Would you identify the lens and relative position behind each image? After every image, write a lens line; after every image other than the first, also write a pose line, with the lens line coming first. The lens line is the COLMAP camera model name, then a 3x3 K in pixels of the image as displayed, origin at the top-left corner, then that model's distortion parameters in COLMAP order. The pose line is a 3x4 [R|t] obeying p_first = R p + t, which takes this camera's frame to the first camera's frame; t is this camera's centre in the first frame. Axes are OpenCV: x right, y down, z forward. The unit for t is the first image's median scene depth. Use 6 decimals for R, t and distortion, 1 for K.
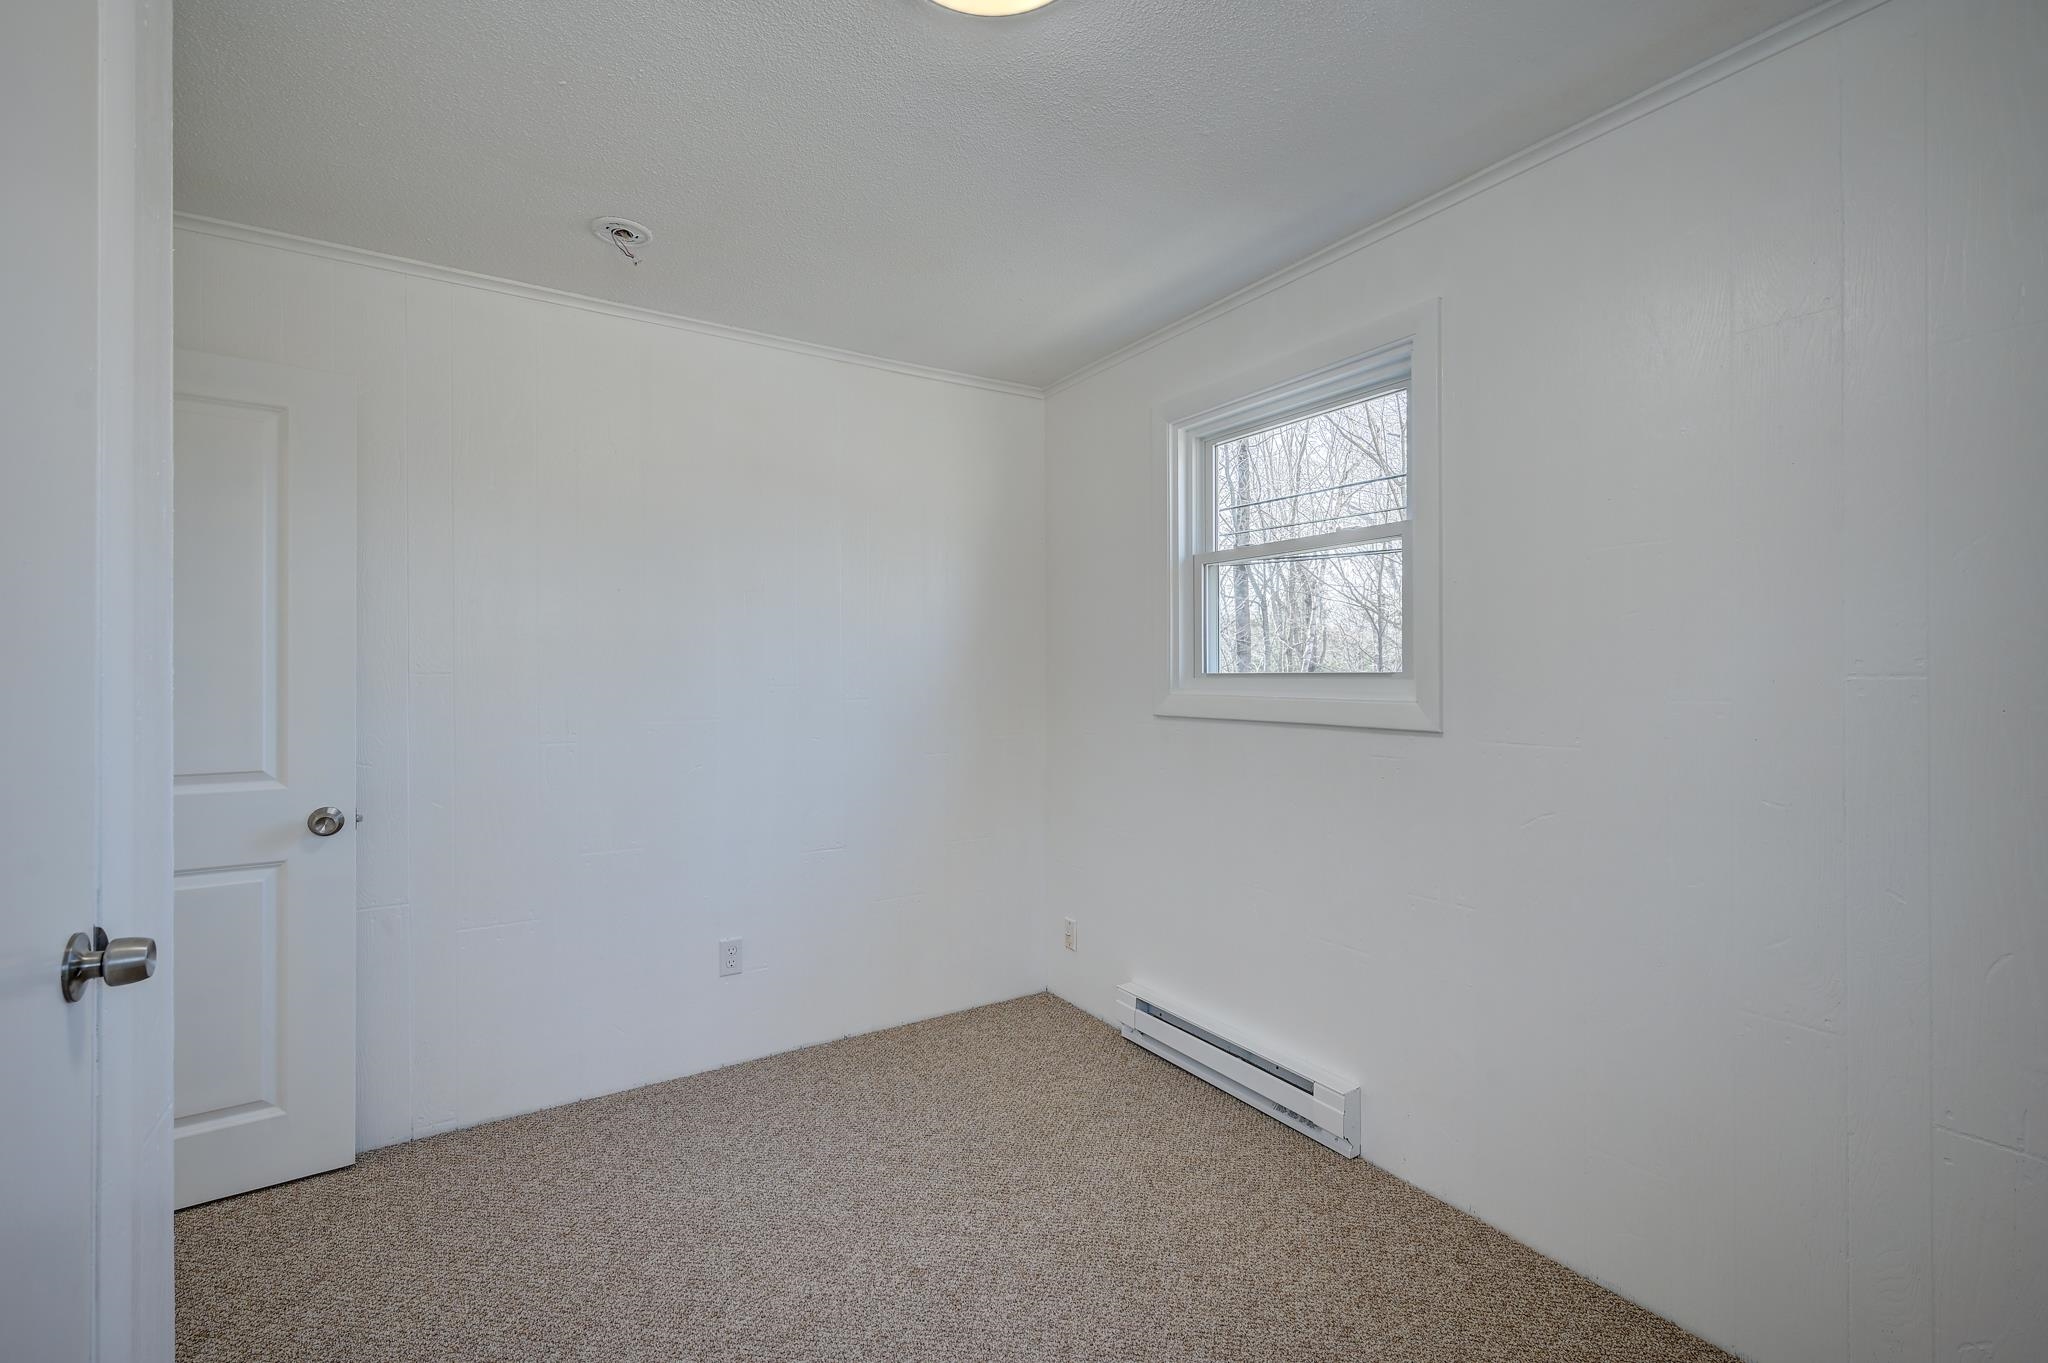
lens RADIAL K [[896.8, 0, 1030.1], [0, 896.8, 675.3], [0, 0, 1]] dist [0.006577, 0.000464]
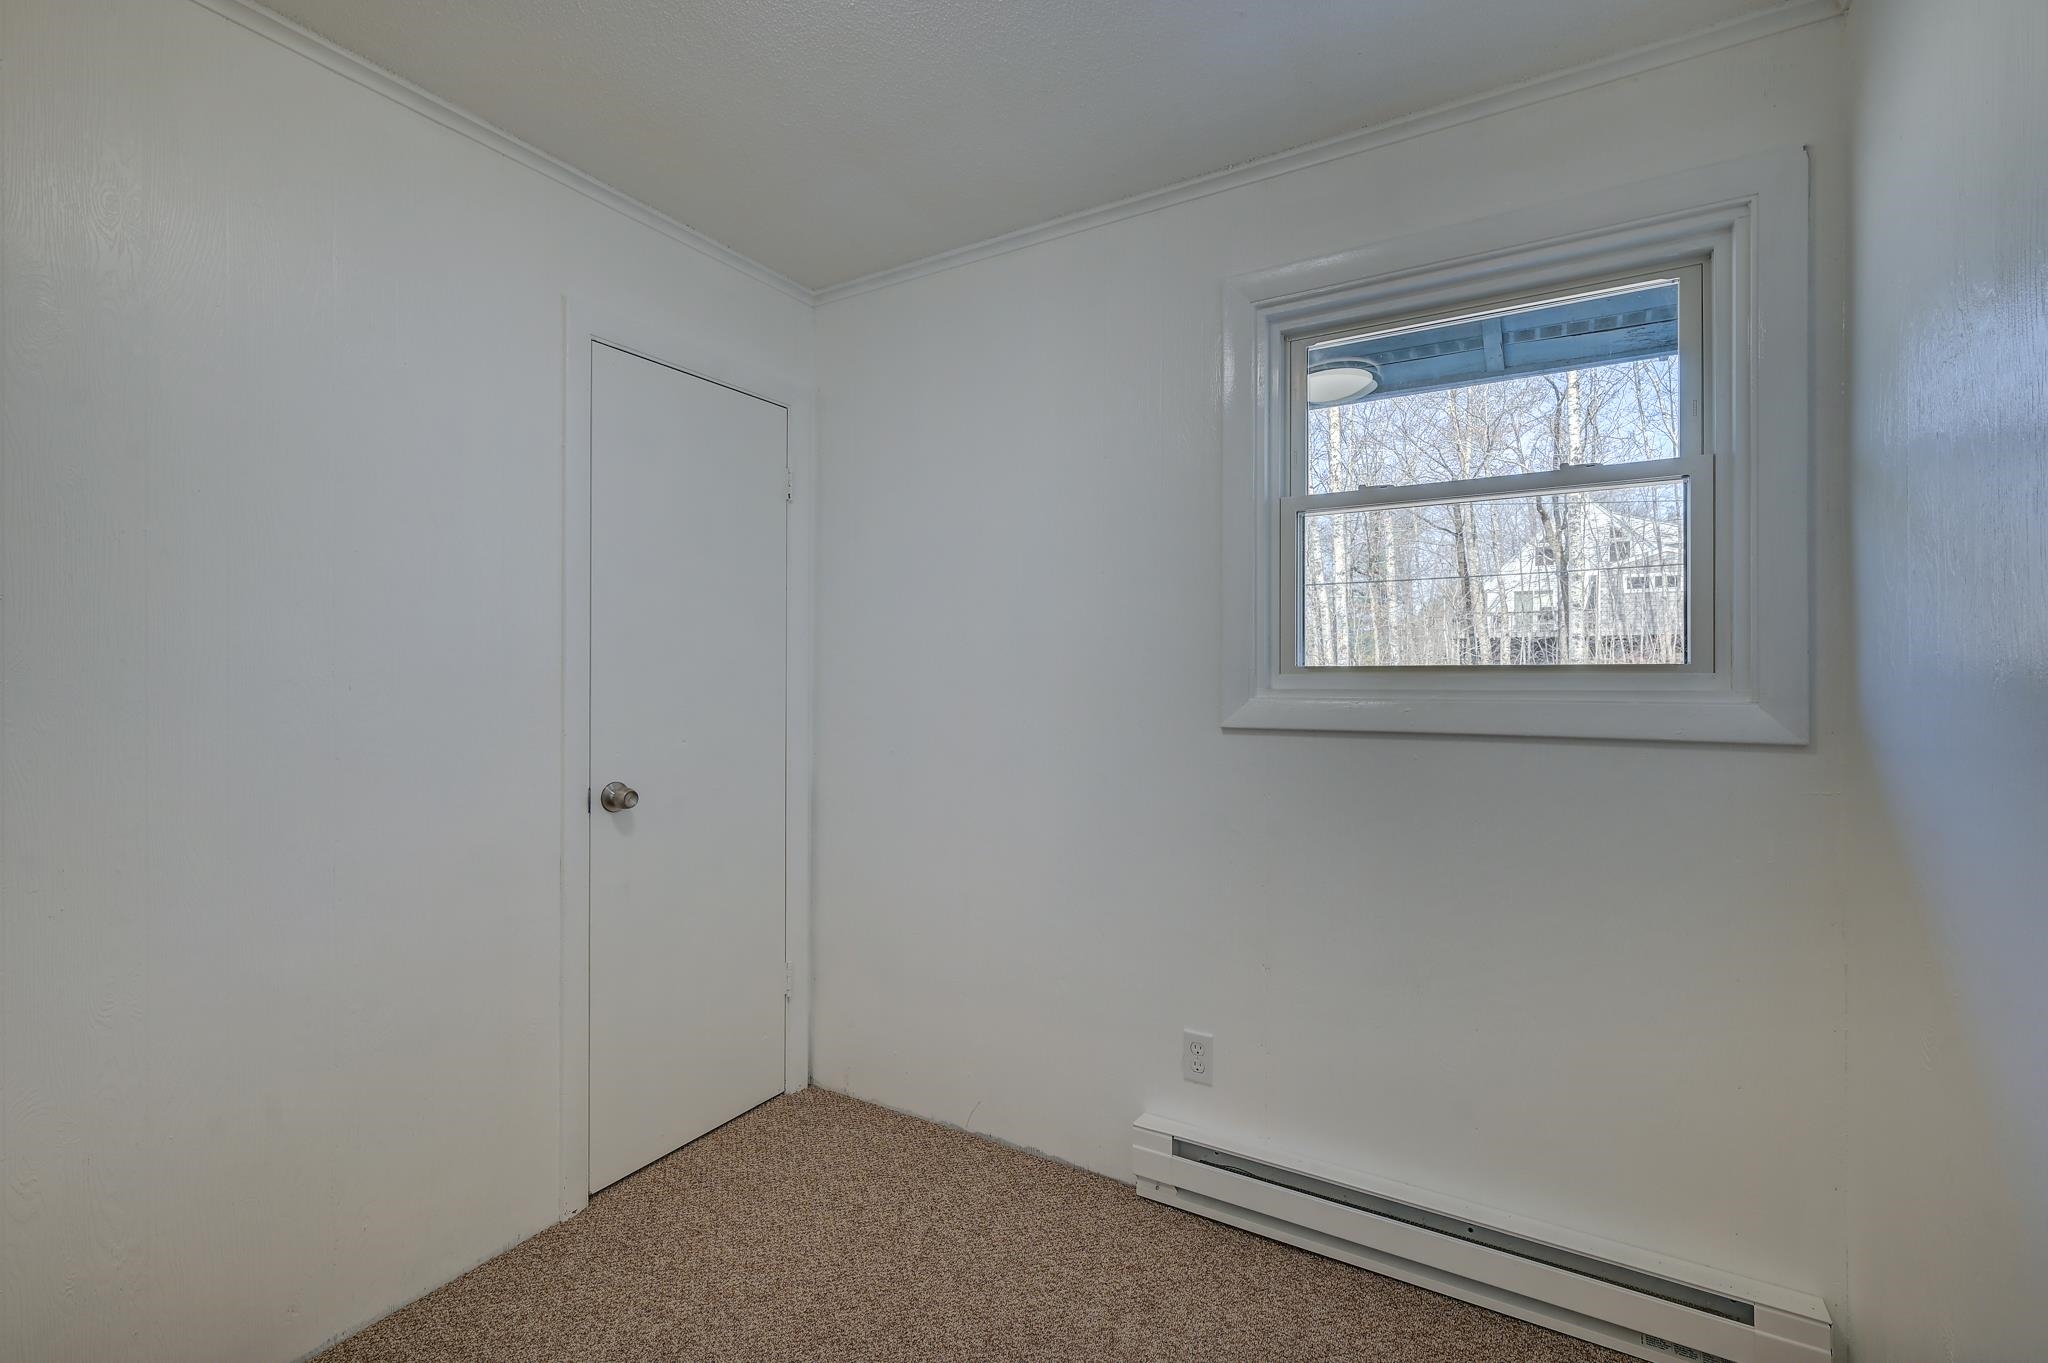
lens RADIAL K [[896.8, 0, 1030.4], [0, 896.8, 677.5], [0, 0, 1]] dist [0.006577, 0.000464]
pose [[0.896793, 0.008338, 0.442373, -0.353852], [-0.007301, 0.999965, -0.004047, 0.012479], [-0.442391, 0.000399, 0.896822, 0.534059]]
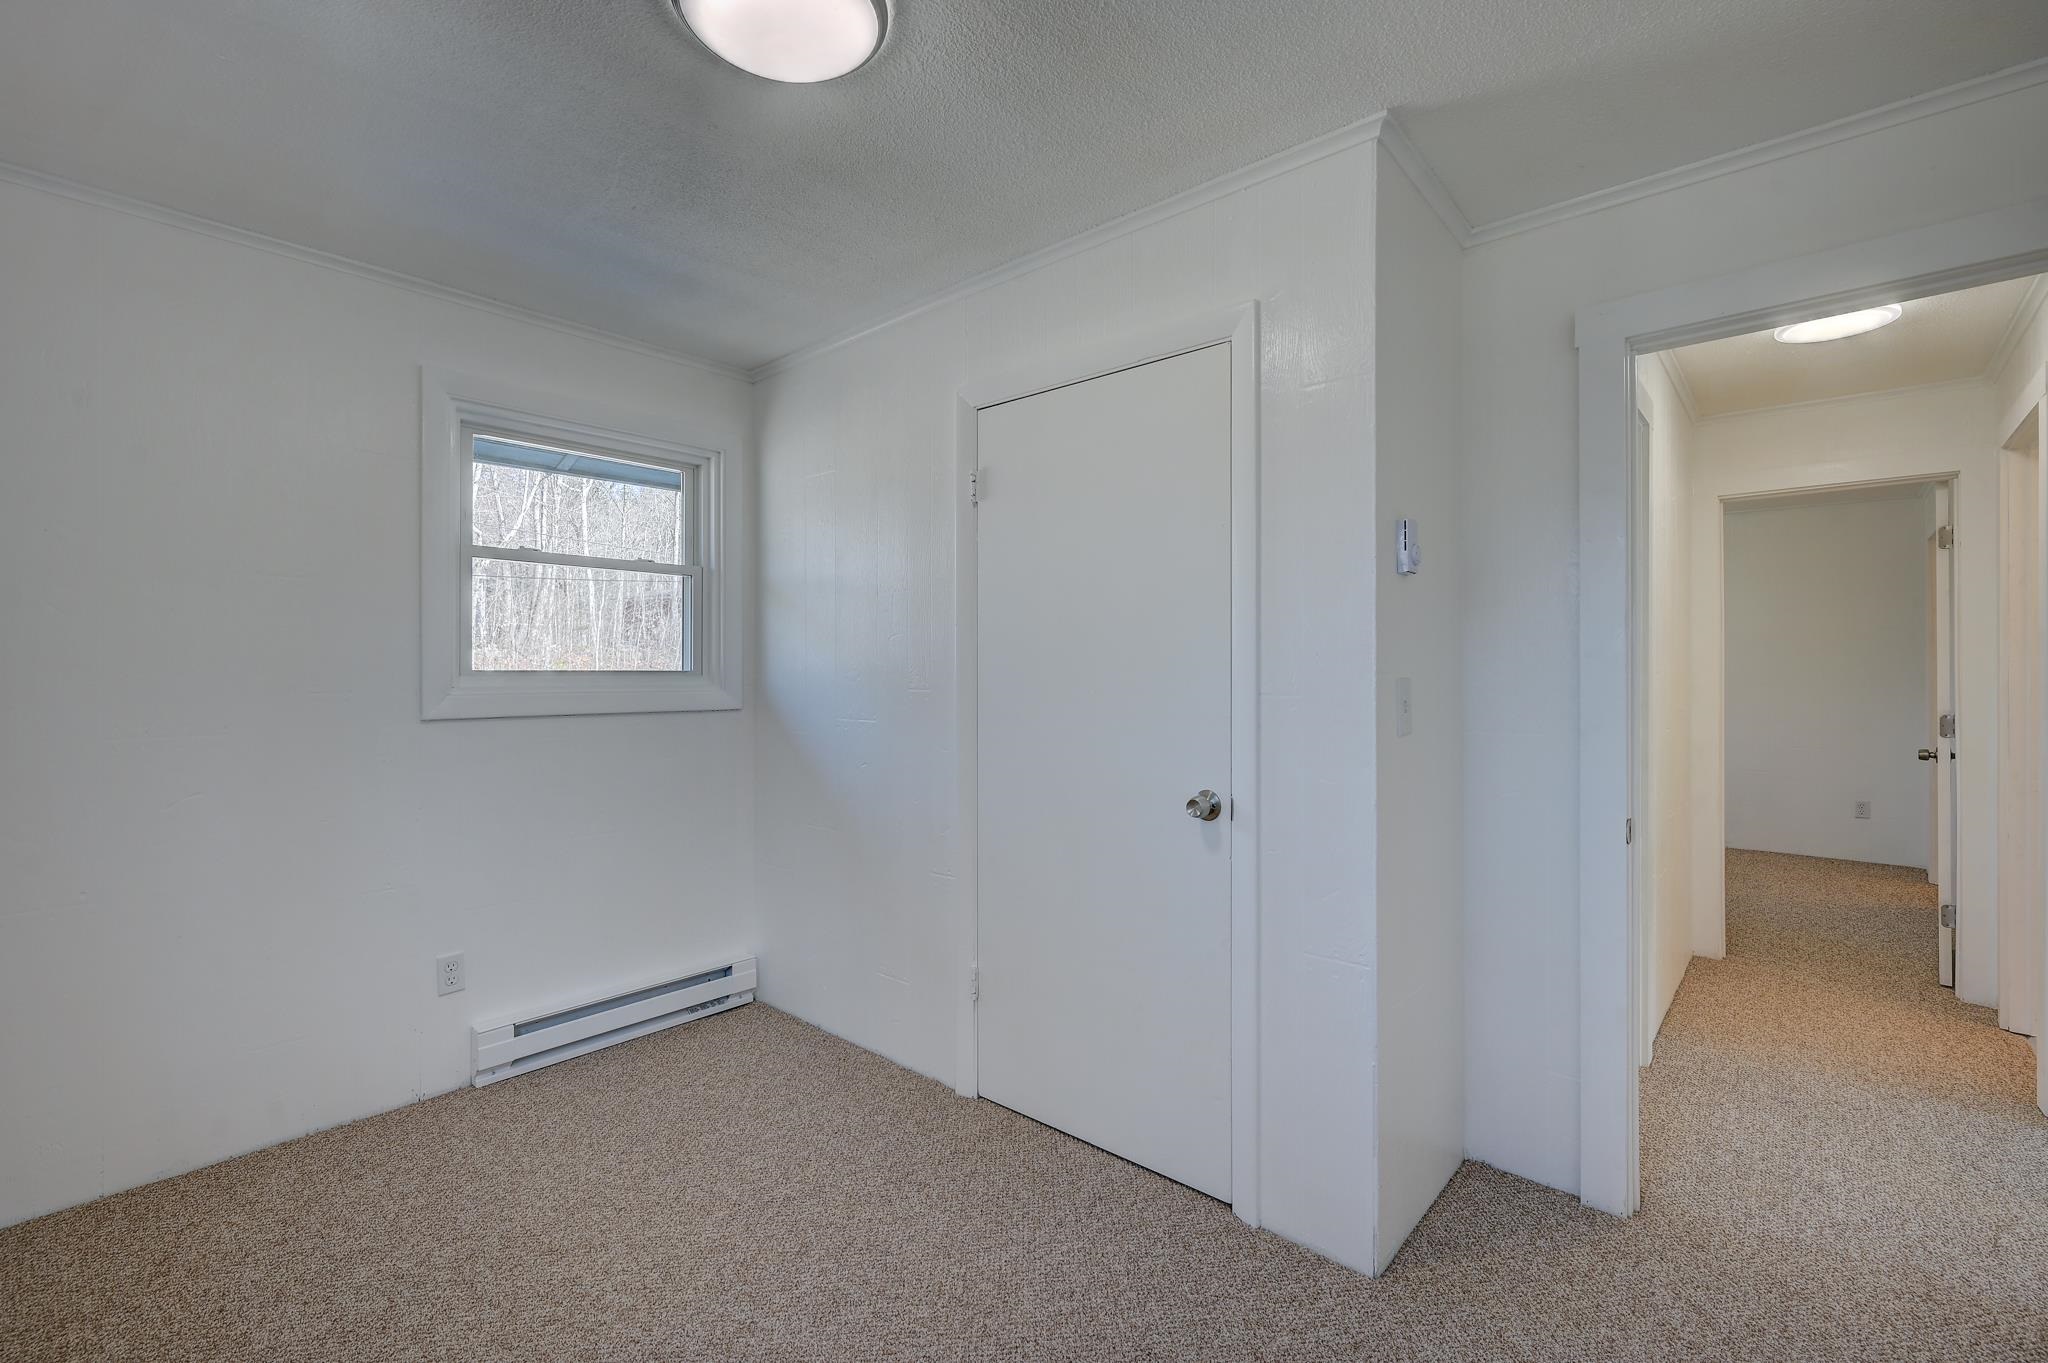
lens RADIAL K [[896.8, 0, 1025.2], [0, 896.8, 674.0], [0, 0, 1]] dist [0.006577, 0.000464]
pose [[-0.267843, 0.003130, 0.963458, -1.024444], [0.002490, 0.999994, -0.002557, 0.006417], [-0.963459, 0.001714, -0.267849, 0.797713]]
